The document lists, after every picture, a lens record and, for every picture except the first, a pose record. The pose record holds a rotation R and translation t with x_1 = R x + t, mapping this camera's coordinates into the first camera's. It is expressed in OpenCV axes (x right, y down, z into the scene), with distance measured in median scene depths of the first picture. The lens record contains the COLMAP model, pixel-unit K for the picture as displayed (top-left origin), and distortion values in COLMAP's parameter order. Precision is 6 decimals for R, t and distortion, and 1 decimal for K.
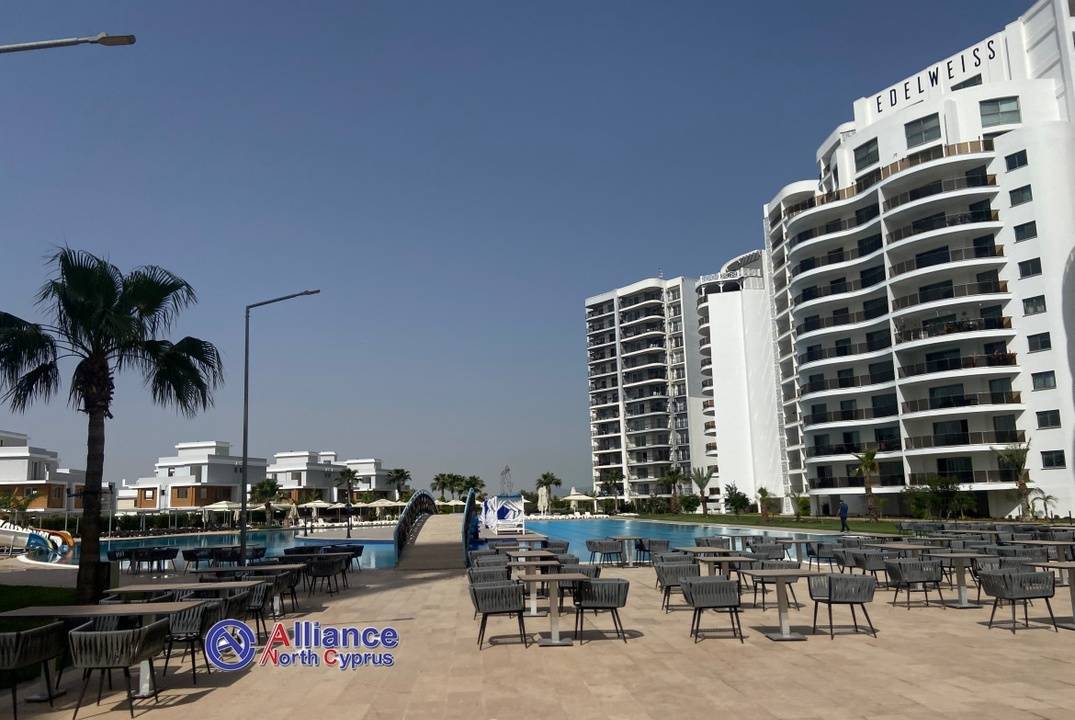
lens RADIAL K [[809.8, 0, 526.5], [0, 809.8, 395.2], [0, 0, 1]] dist [0.042449, -0.028611]
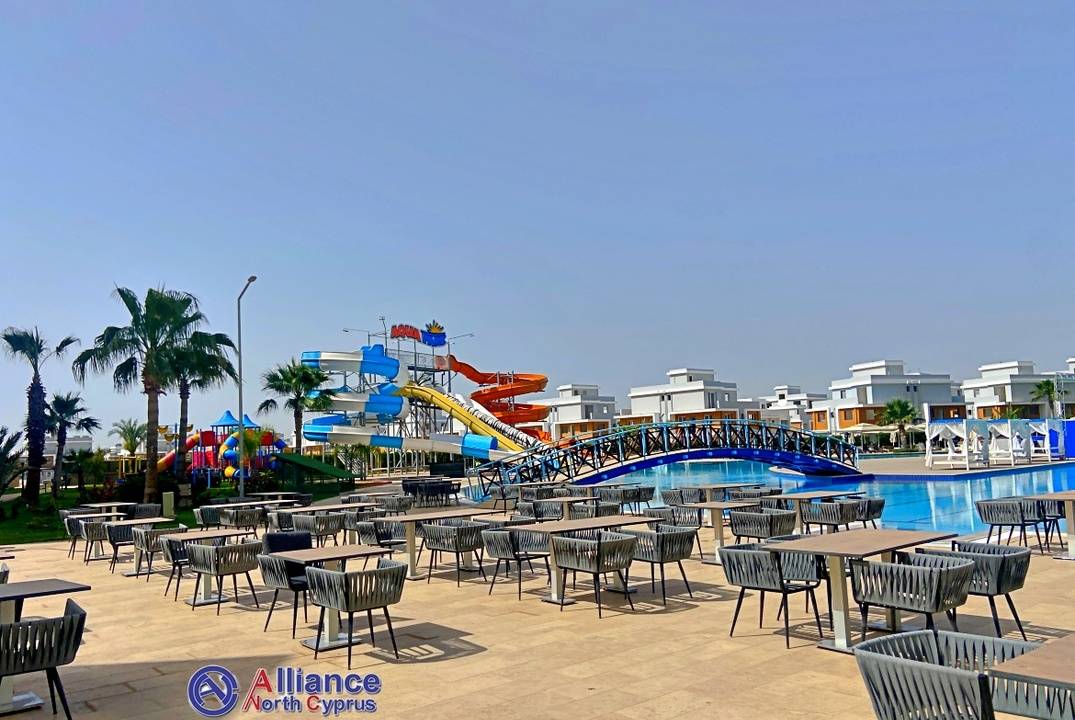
lens RADIAL K [[809.8, 0, 516.1], [0, 809.8, 401.9], [0, 0, 1]] dist [0.042449, -0.028611]
pose [[0.580438, -0.045361, -0.813040, 0.147842], [0.132923, 0.990333, 0.039643, 0.009516], [0.803382, -0.131082, 0.580857, 0.089141]]
